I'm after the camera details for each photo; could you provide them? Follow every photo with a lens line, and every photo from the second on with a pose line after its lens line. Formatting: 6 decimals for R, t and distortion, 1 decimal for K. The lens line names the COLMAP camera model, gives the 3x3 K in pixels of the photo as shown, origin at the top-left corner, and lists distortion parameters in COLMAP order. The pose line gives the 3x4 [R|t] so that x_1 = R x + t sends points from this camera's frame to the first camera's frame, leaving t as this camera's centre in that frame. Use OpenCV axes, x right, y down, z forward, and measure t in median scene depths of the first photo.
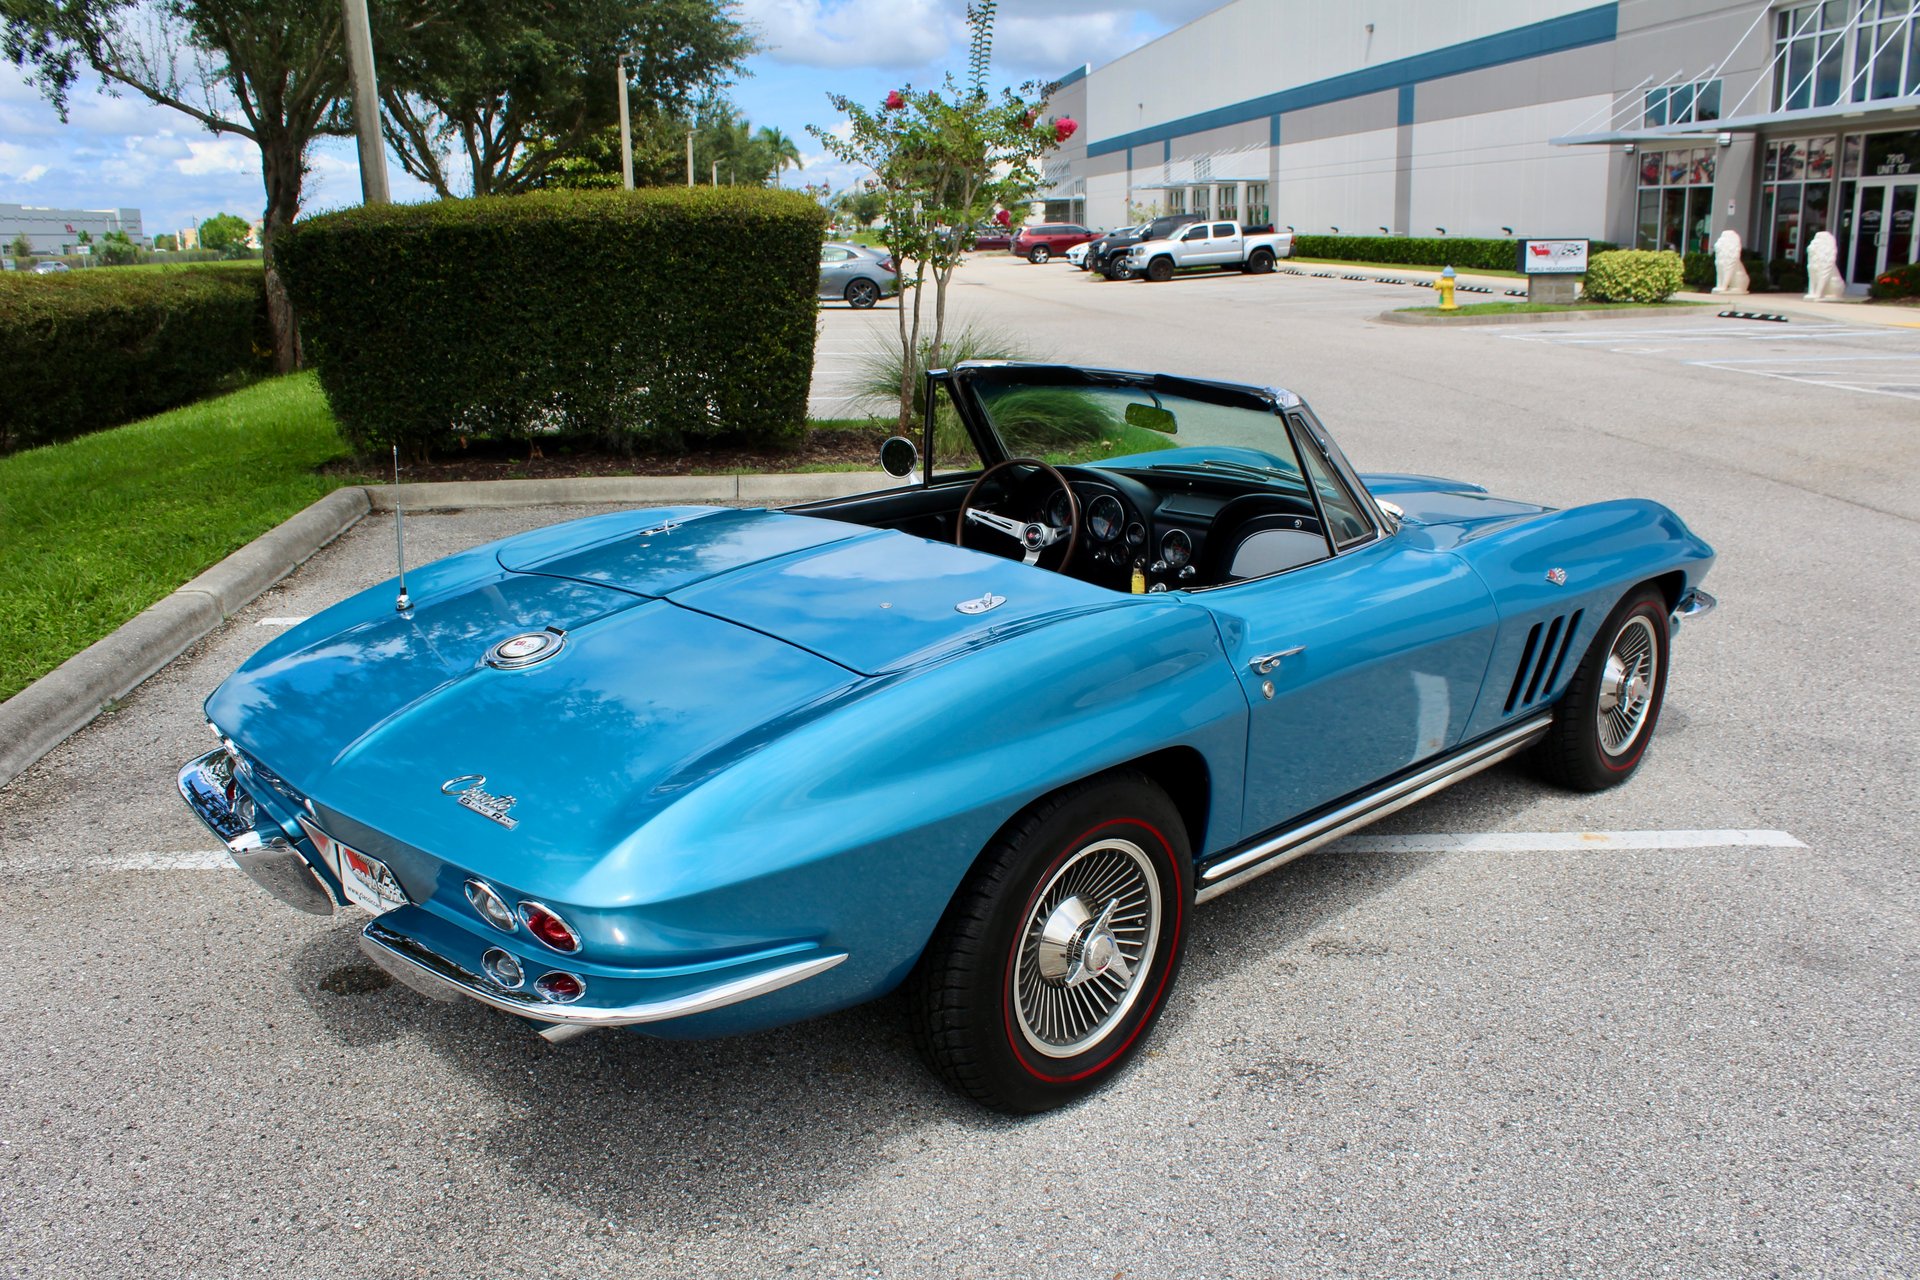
lens RADIAL K [[1653.1, 0, 960.3], [0, 1653.1, 652.8], [0, 0, 1]] dist [-0.163621, 0.149714]
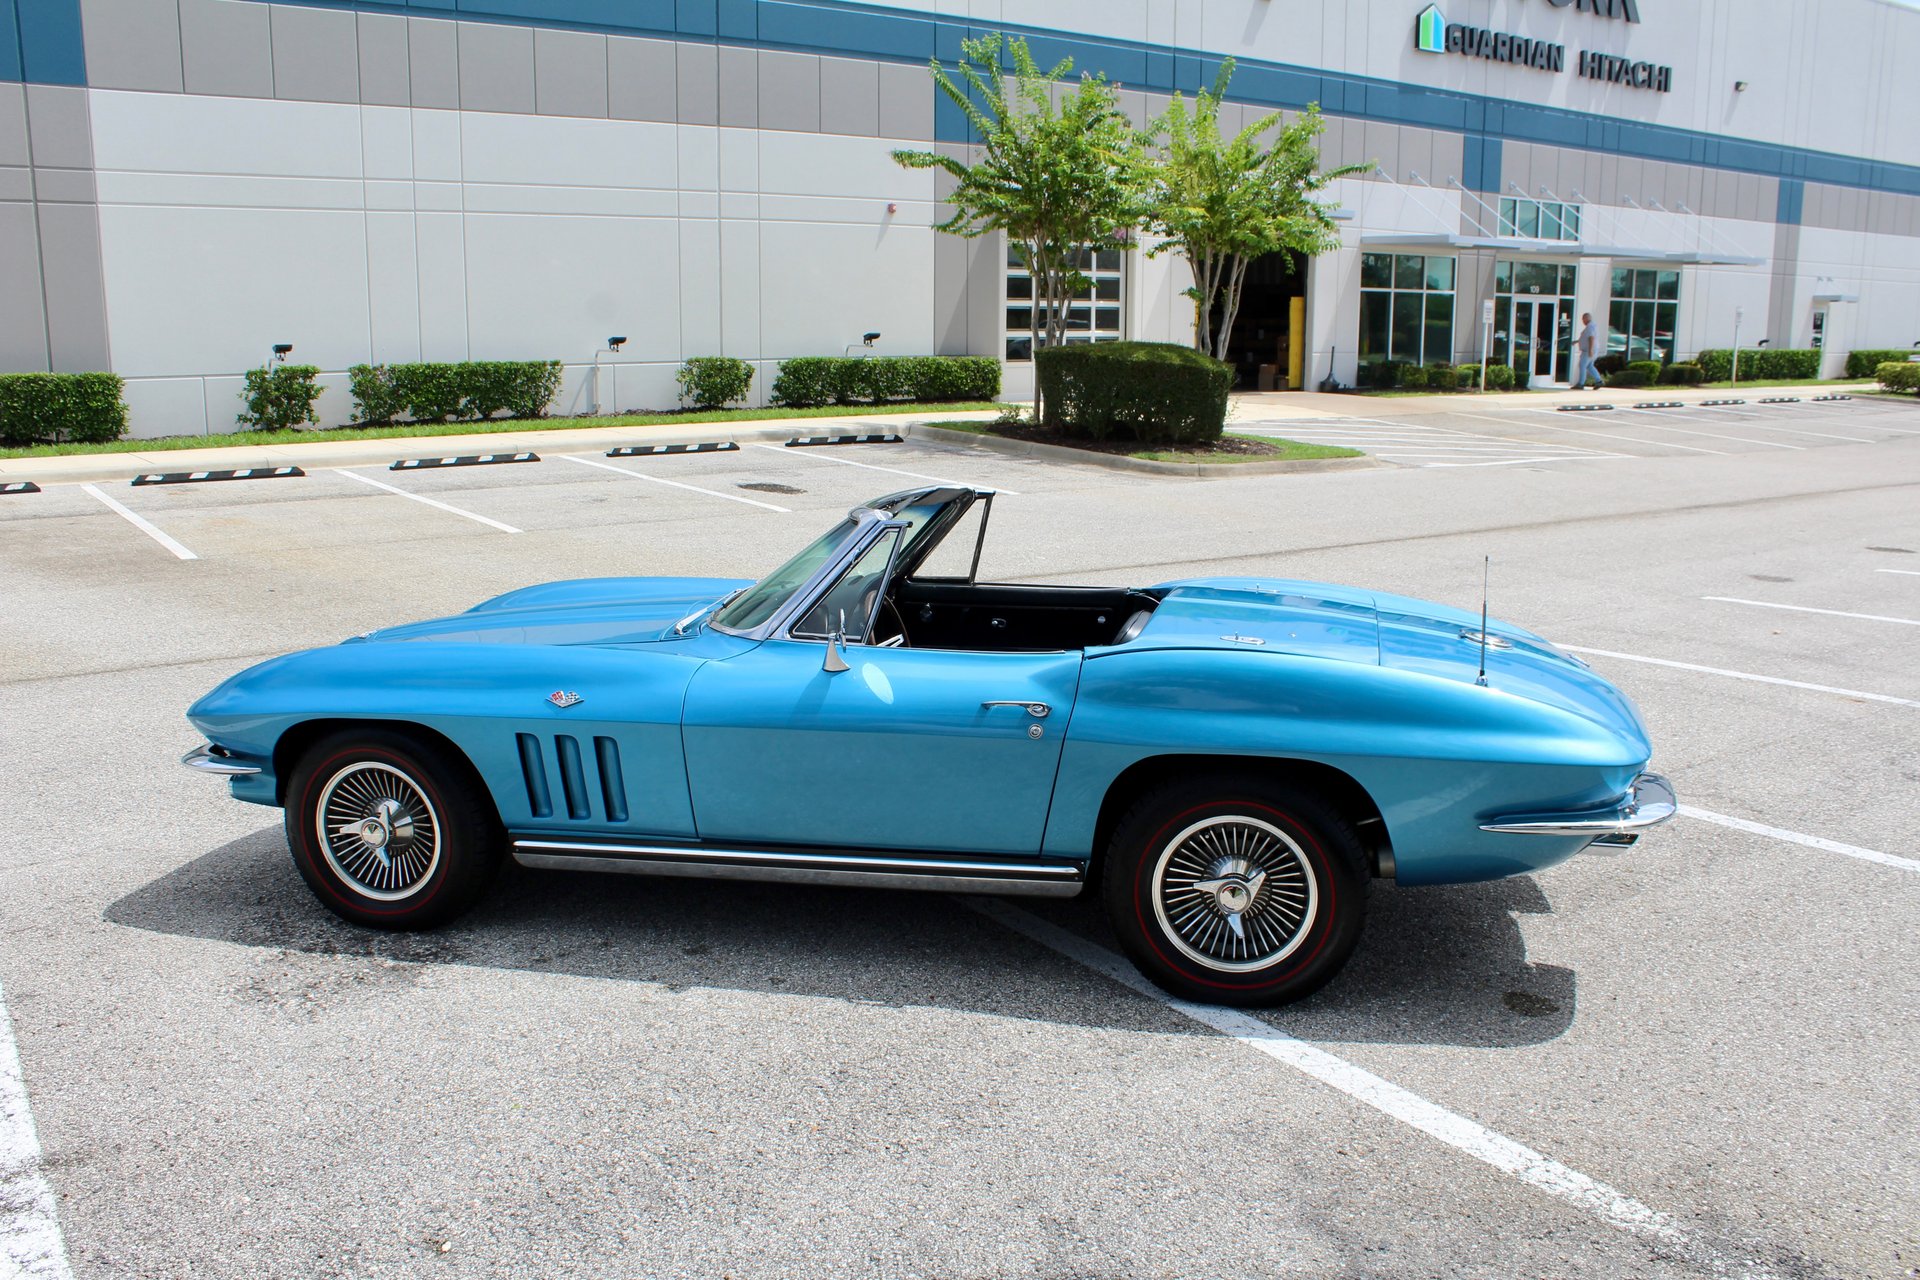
lens RADIAL K [[1653.1, 0, 960.3], [0, 1653.1, 652.8], [0, 0, 1]] dist [-0.163621, 0.149714]
pose [[-0.514025, -0.156170, 0.843439, -0.427737], [0.223290, 0.925026, 0.307358, -0.188589], [-0.828203, 0.346321, -0.440615, 0.678790]]
